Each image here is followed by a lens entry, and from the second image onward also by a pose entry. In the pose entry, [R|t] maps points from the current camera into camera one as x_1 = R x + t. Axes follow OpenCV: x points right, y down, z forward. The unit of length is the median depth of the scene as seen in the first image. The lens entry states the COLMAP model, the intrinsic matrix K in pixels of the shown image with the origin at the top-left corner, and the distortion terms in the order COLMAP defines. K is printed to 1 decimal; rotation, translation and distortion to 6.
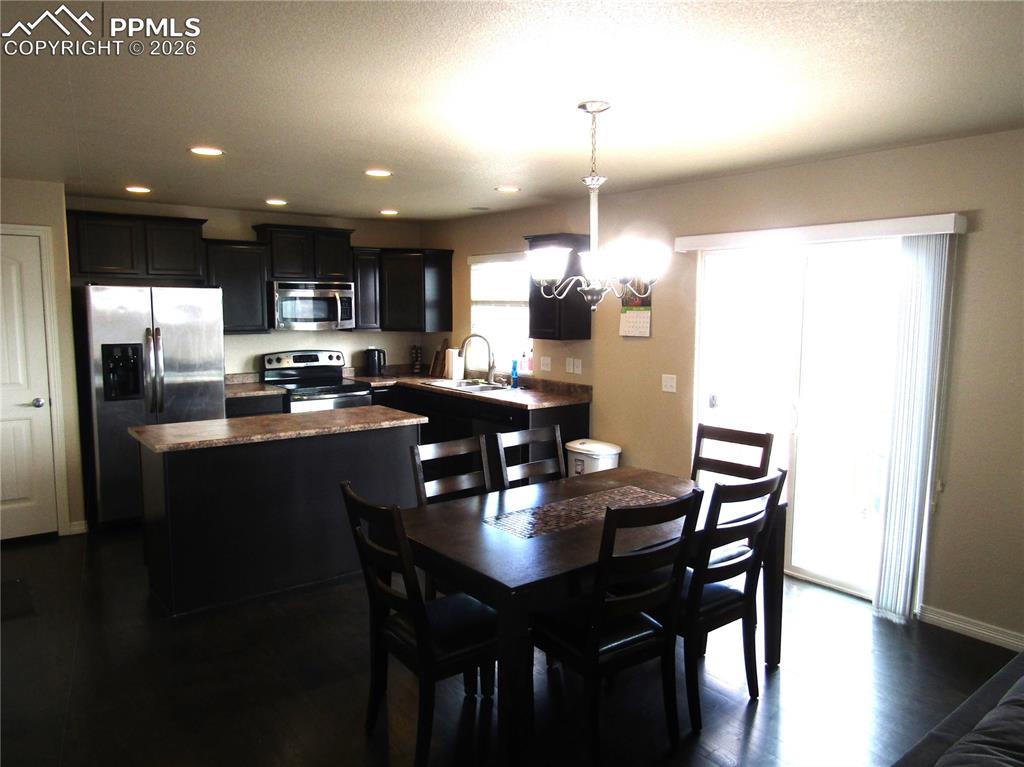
lens RADIAL K [[721.8, 0, 512.0], [0, 721.8, 383.5], [0, 0, 1]] dist [-0.004312, -0.003645]
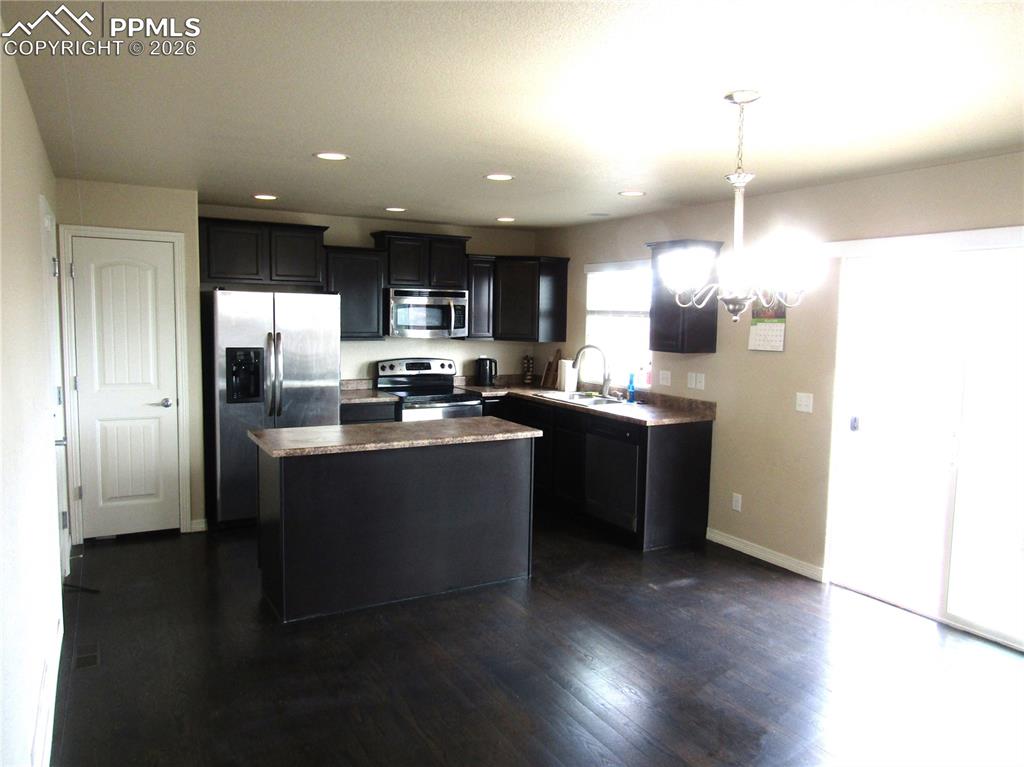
lens RADIAL K [[728.1, 0, 512.0], [0, 728.1, 383.5], [0, 0, 1]] dist [-0.001556, -0.000321]
pose [[0.989357, 0.027182, -0.142945, -0.015912], [-0.029401, 0.999477, -0.013438, -0.001350], [0.142505, 0.017498, 0.989639, 0.030013]]
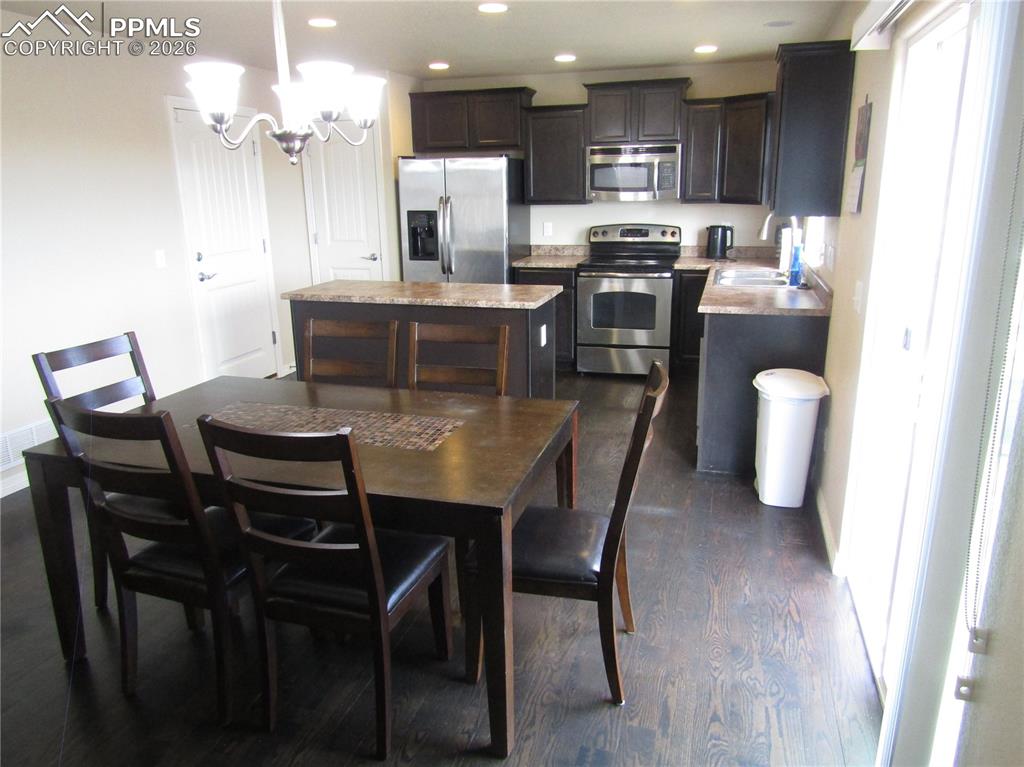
lens RADIAL K [[721.8, 0, 512.0], [0, 721.8, 383.5], [0, 0, 1]] dist [-0.004312, -0.003645]
pose [[0.573558, 0.204138, -0.793321, 0.447297], [-0.071293, 0.977216, 0.199914, -0.022634], [0.816056, -0.058104, 0.575044, 0.380803]]
